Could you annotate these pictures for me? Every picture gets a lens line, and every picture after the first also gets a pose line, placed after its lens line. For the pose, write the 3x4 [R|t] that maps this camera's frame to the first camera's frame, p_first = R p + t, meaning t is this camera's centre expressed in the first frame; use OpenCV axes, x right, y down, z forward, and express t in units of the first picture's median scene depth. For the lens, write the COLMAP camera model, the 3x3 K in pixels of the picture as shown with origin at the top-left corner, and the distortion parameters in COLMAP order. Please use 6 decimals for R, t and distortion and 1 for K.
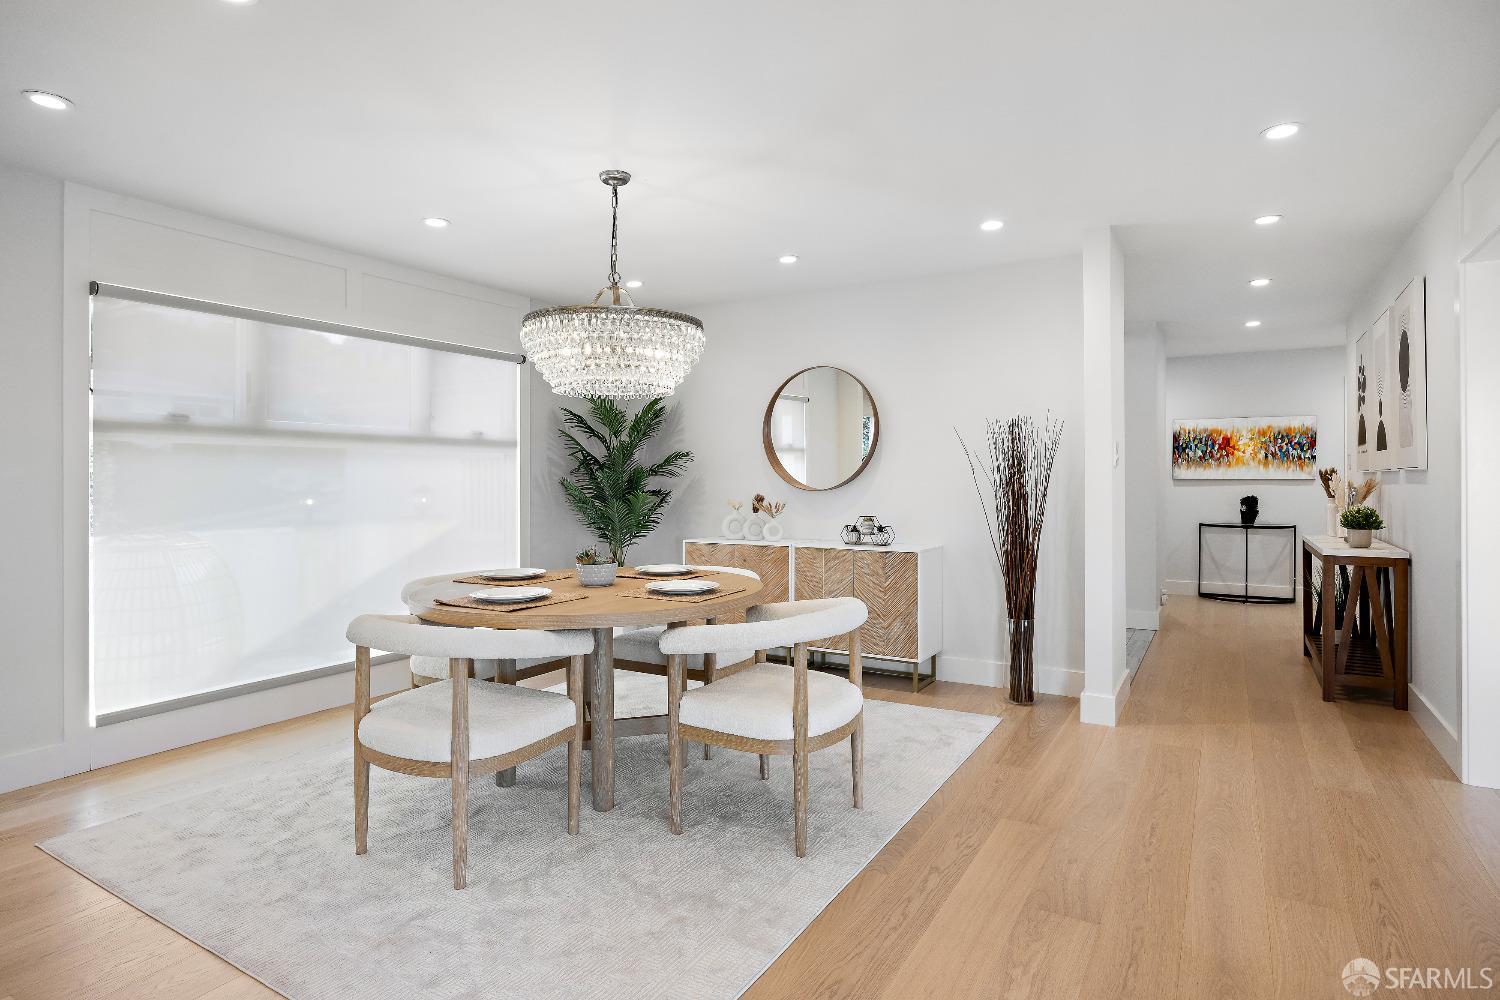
lens RADIAL K [[798.0, 0, 757.9], [0, 798.0, 462.9], [0, 0, 1]] dist [-0.015964, -0.000445]
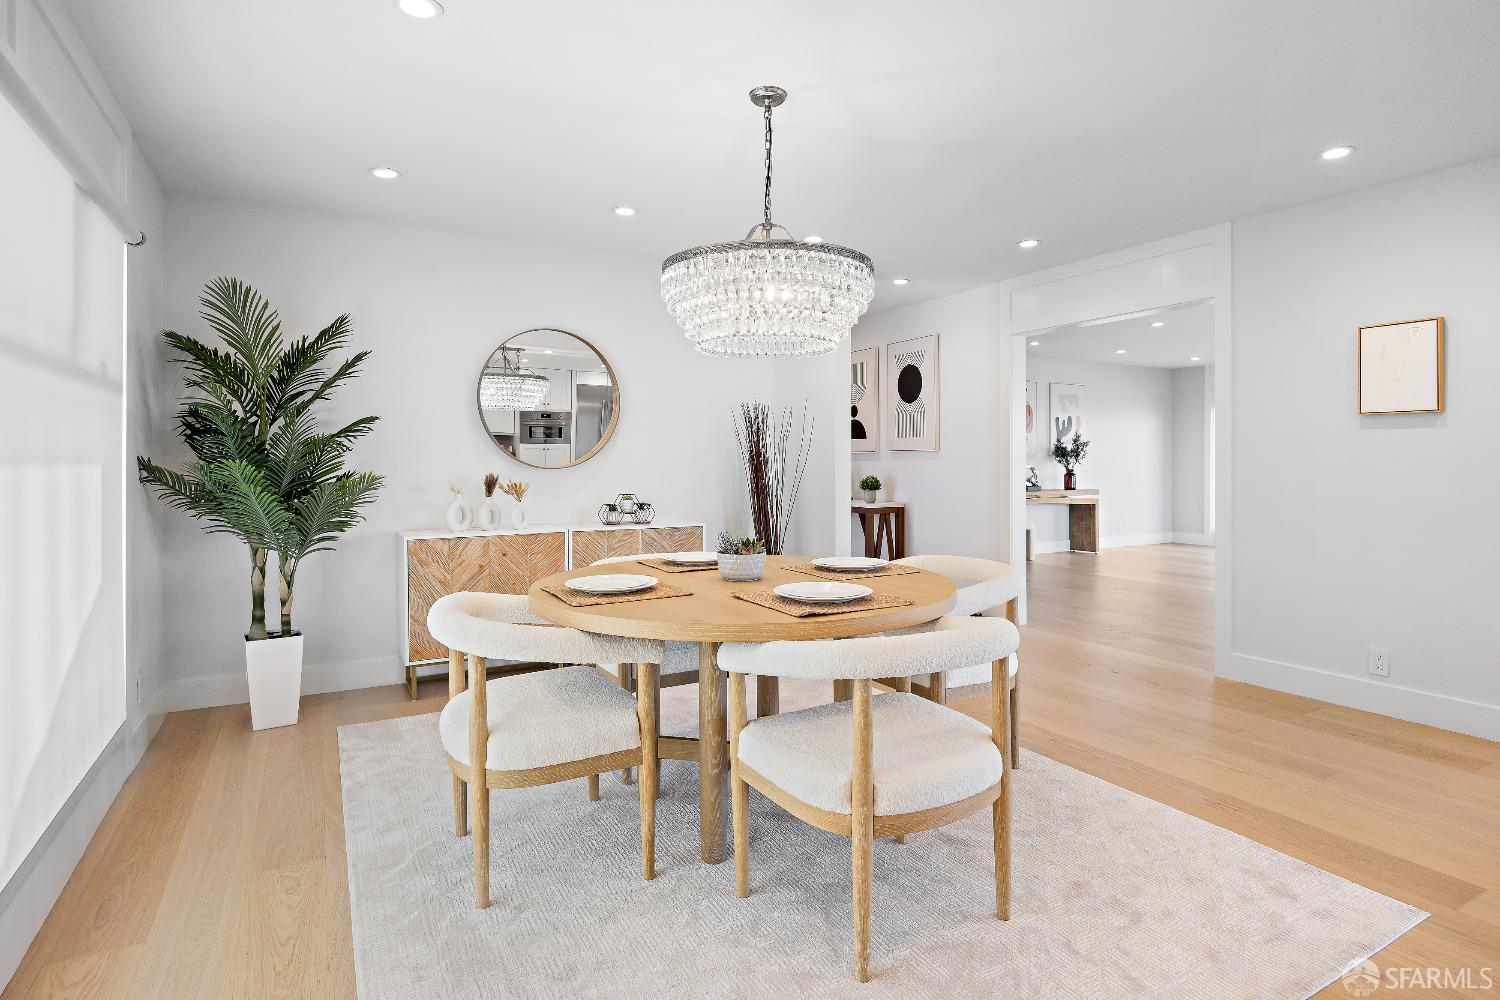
lens RADIAL K [[798.0, 0, 757.9], [0, 798.0, 462.9], [0, 0, 1]] dist [-0.015964, -0.000445]
pose [[0.504224, -0.003723, 0.863565, -0.614528], [-0.022260, 0.999602, 0.017307, 0.008917], [-0.863286, -0.027949, 0.503941, 0.381768]]
